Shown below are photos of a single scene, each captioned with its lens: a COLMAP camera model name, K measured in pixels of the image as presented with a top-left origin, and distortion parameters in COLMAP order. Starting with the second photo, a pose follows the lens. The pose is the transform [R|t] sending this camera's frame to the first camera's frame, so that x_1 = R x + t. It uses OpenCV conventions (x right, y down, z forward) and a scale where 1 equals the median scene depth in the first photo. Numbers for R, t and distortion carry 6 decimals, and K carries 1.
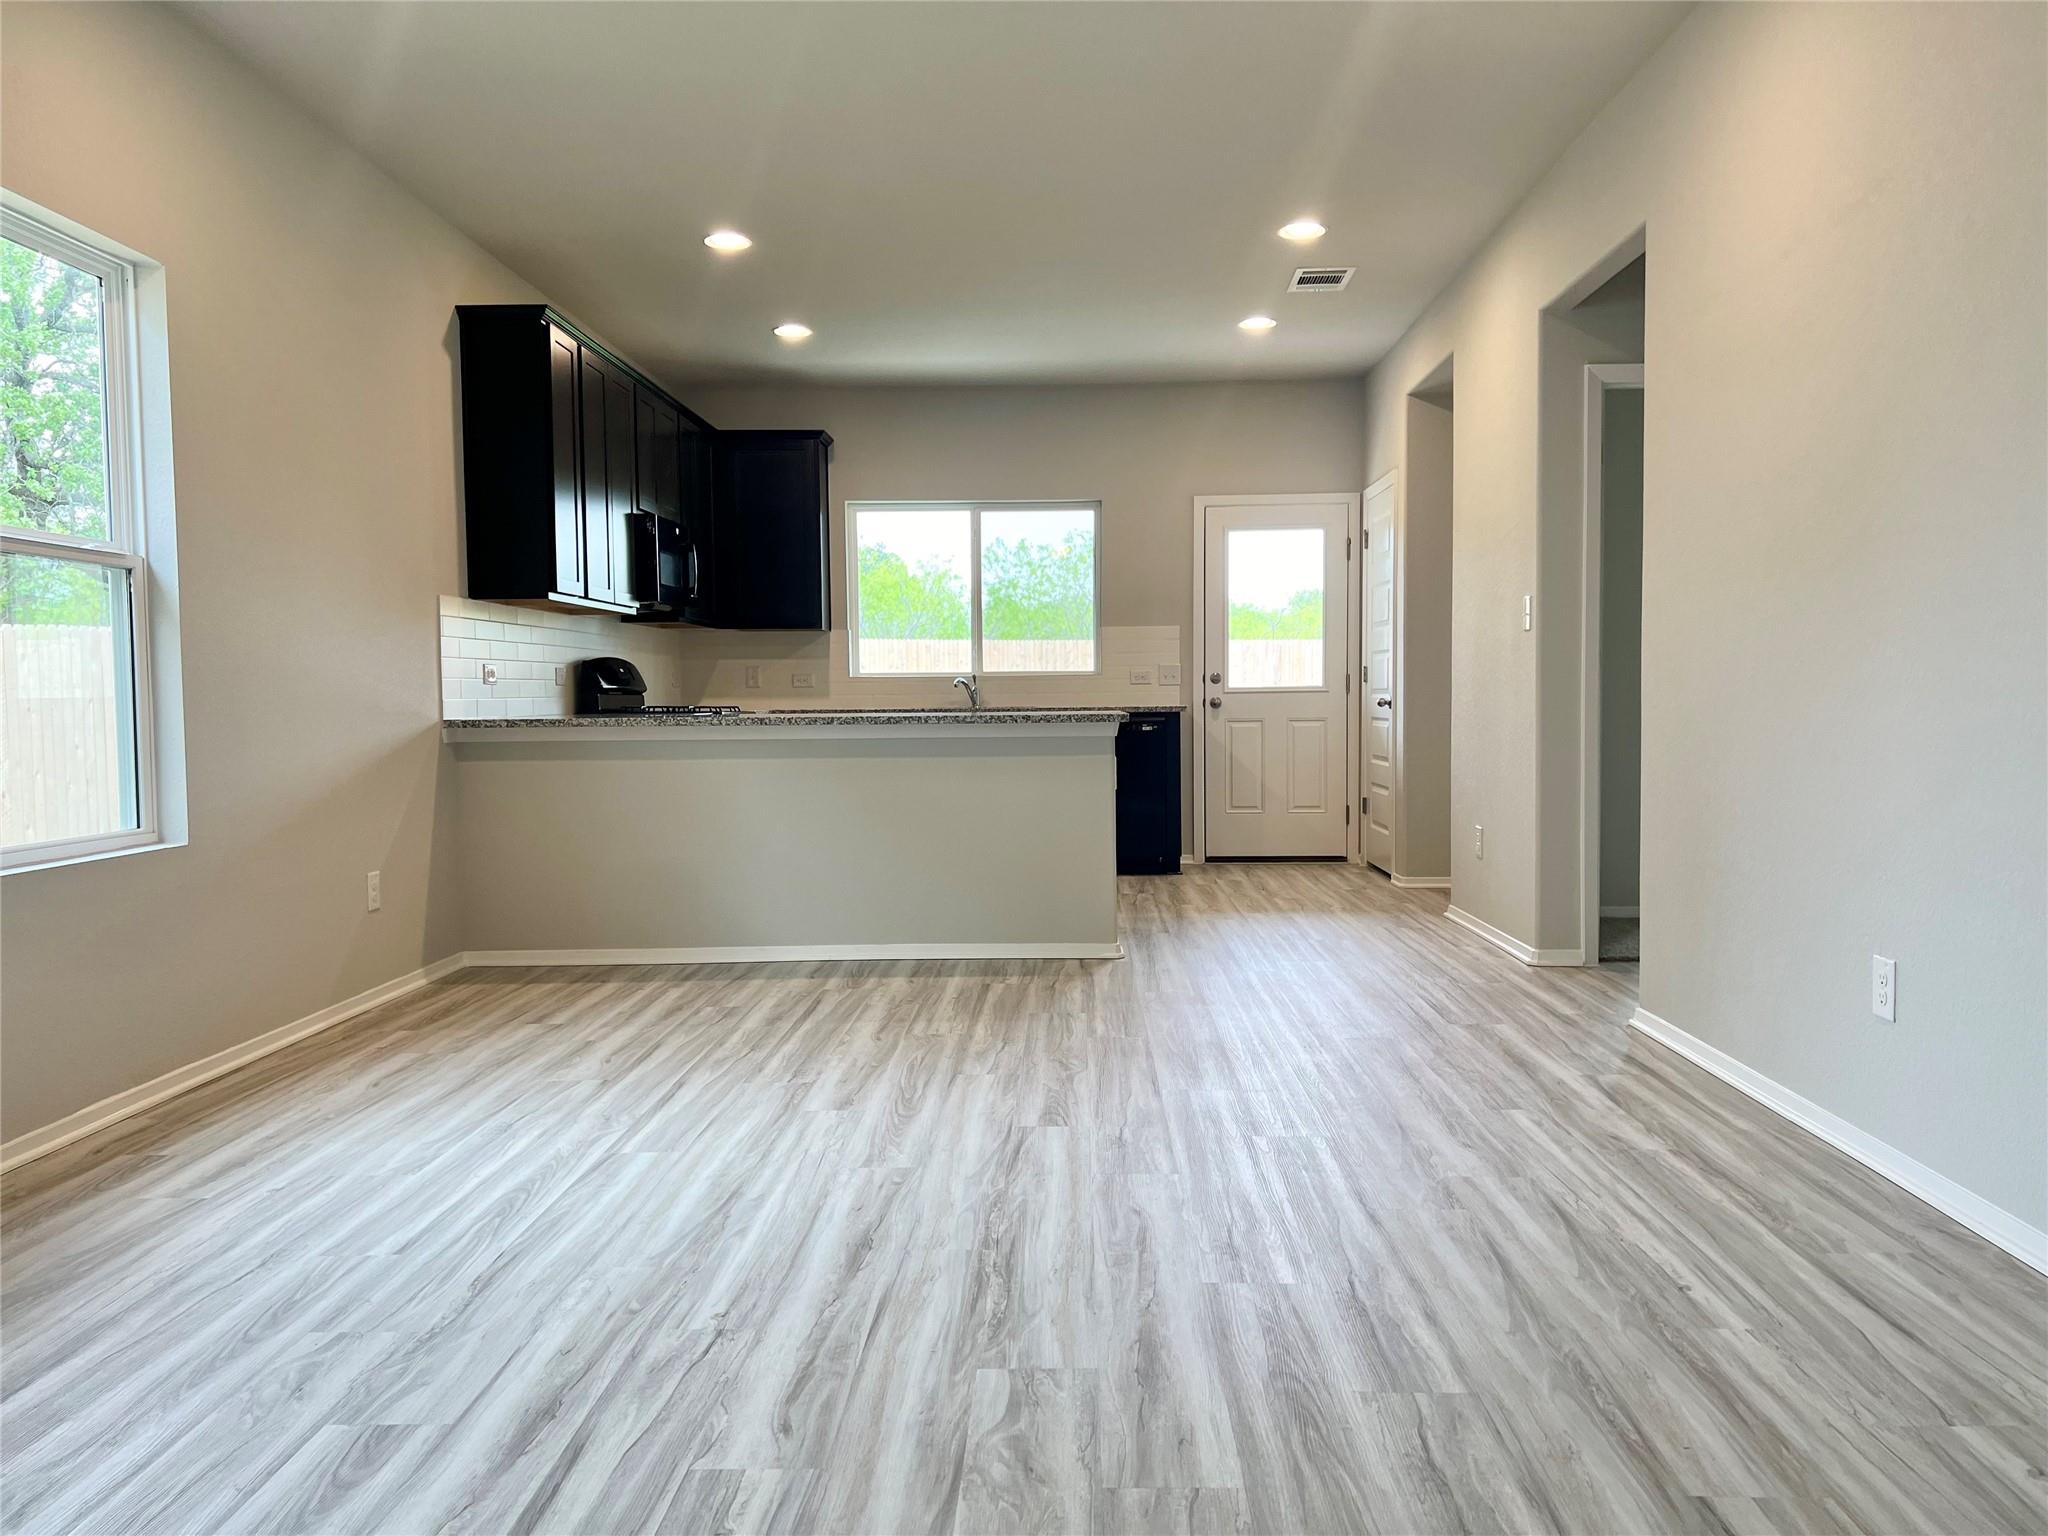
lens RADIAL K [[1530.3, 0, 1039.1], [0, 1530.3, 769.6], [0, 0, 1]] dist [0.130674, -0.191274]
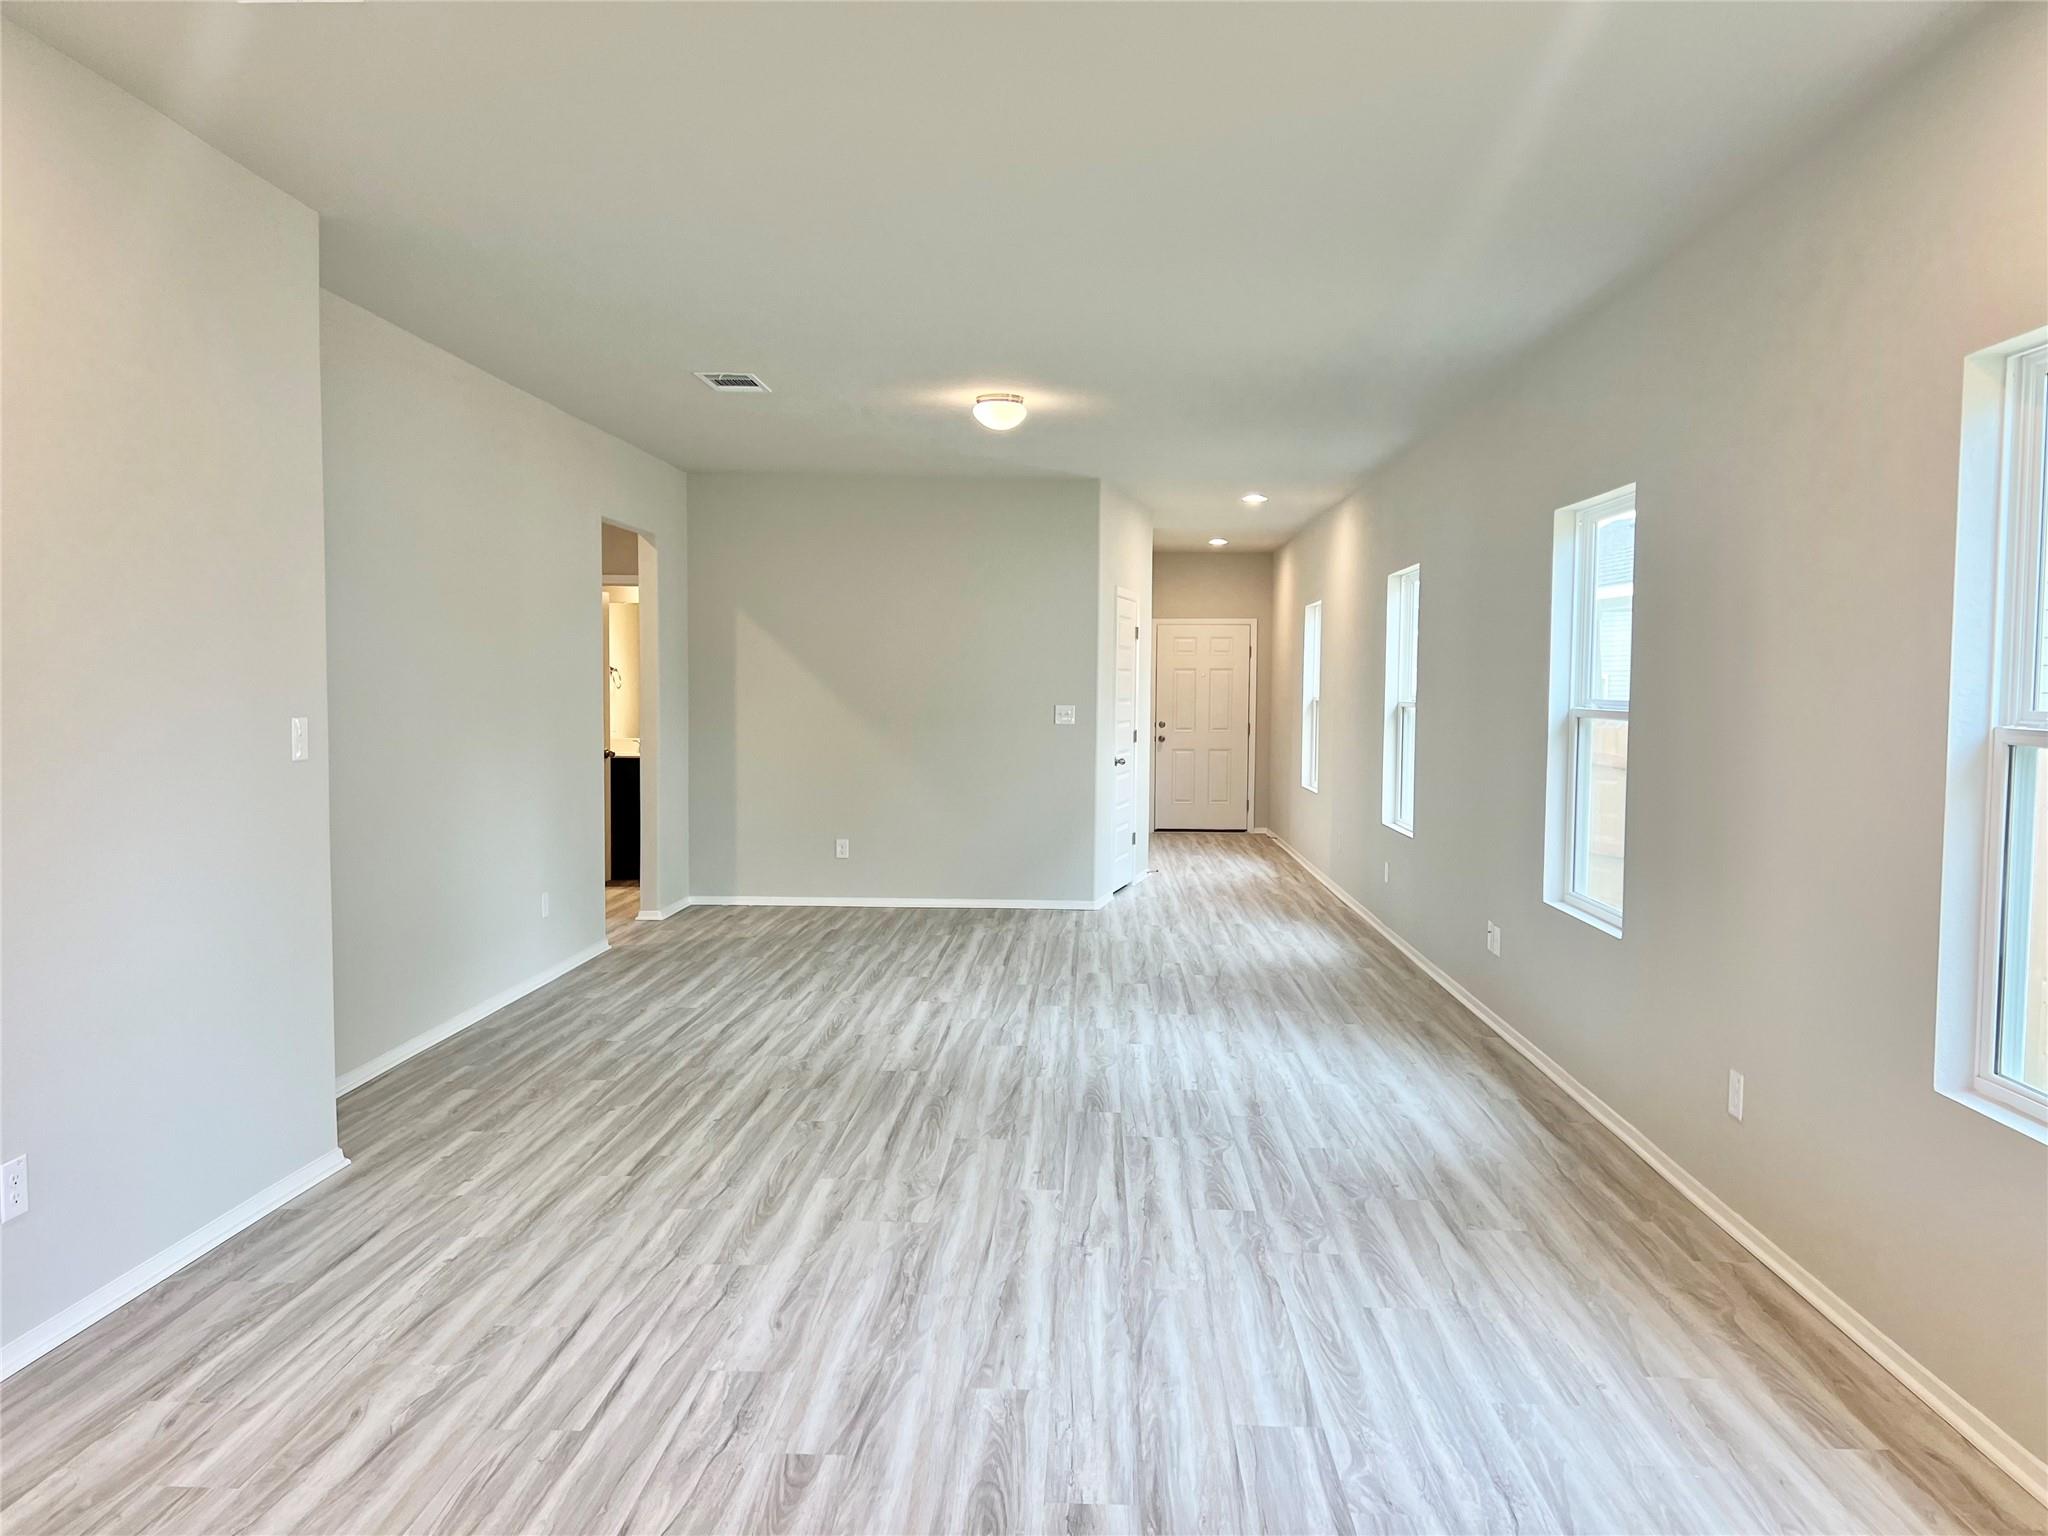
lens RADIAL K [[1530.3, 0, 1039.1], [0, 1530.3, 769.6], [0, 0, 1]] dist [0.130674, -0.191274]
pose [[-0.999925, 0.000951, 0.012172, -0.118524], [0.002194, 0.994722, 0.102584, -0.200212], [-0.012010, 0.102603, -0.994650, 1.692391]]
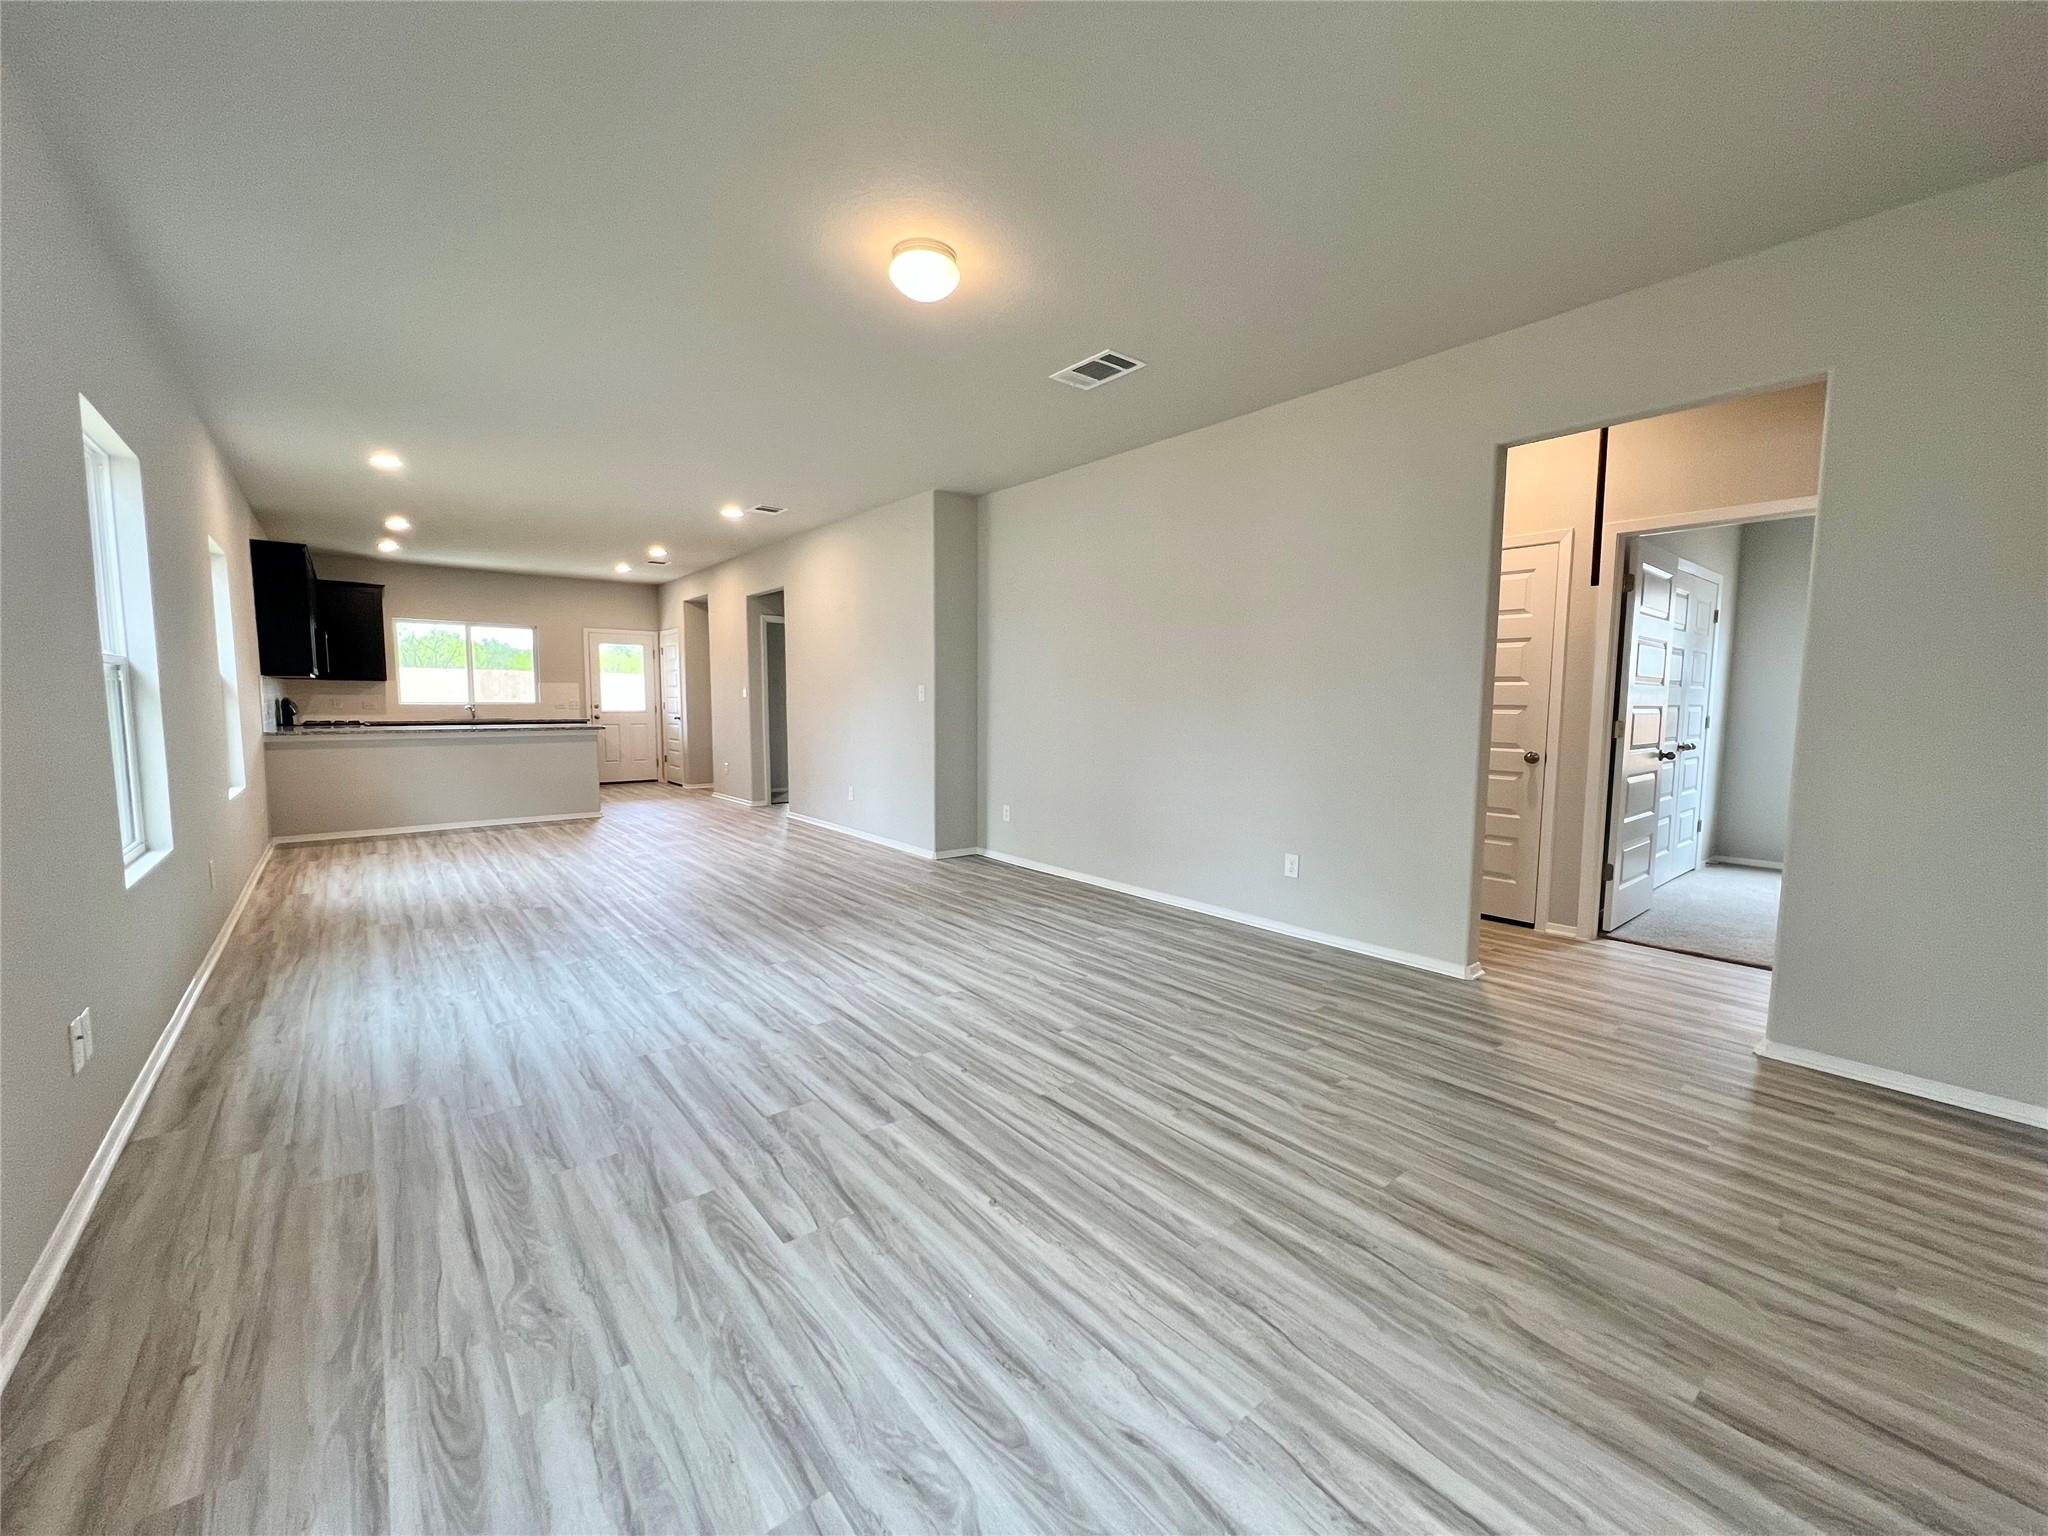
lens RADIAL K [[817.4, 0, 1026.1], [0, 817.4, 771.4], [0, 0, 1]] dist [-0.001637, 0.000769]
pose [[0.756878, -0.043825, 0.652086, -0.489999], [0.017678, 0.998757, 0.046604, -0.017264], [-0.653318, -0.023746, 0.756711, -0.885538]]
